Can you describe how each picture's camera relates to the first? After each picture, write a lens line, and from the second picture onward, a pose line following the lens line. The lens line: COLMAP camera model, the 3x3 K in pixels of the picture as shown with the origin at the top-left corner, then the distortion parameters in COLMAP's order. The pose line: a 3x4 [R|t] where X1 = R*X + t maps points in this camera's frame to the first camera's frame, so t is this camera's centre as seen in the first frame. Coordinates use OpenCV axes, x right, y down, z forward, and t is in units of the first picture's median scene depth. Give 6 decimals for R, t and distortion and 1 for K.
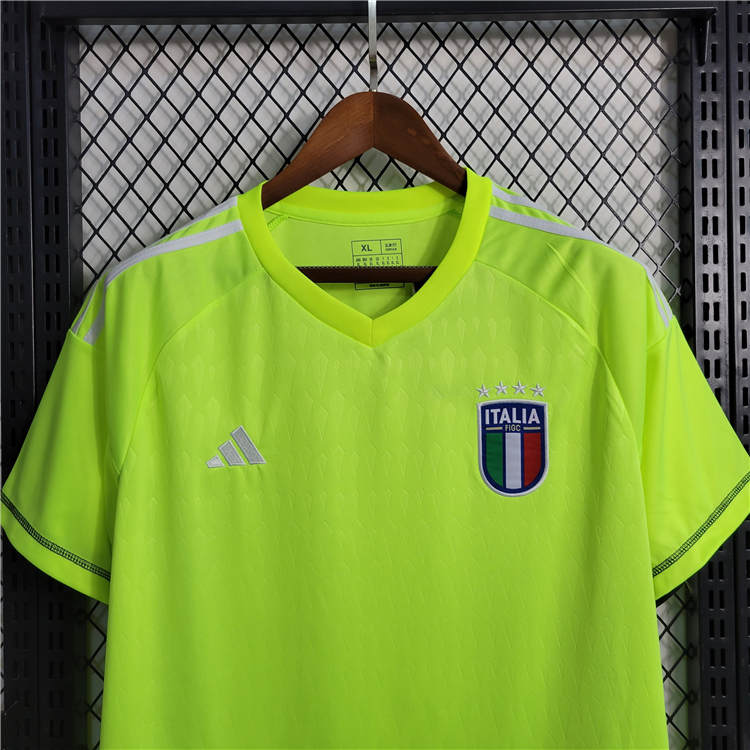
lens RADIAL K [[912.1, 0, 375.0], [0, 912.1, 375.0], [0, 0, 1]] dist [0.071528, -0.086695]
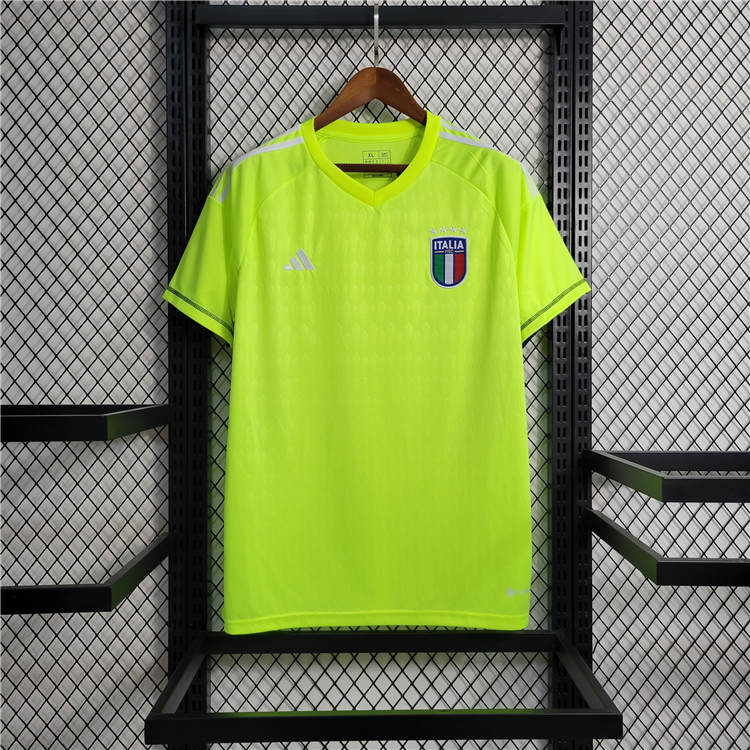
lens RADIAL K [[912.1, 0, 375.0], [0, 912.1, 375.0], [0, 0, 1]] dist [0.071528, -0.086695]
pose [[0.999913, 0.012921, 0.002748, -0.000945], [-0.012948, 0.999865, 0.010161, 0.280535], [-0.002616, -0.010195, 0.999945, -0.819305]]
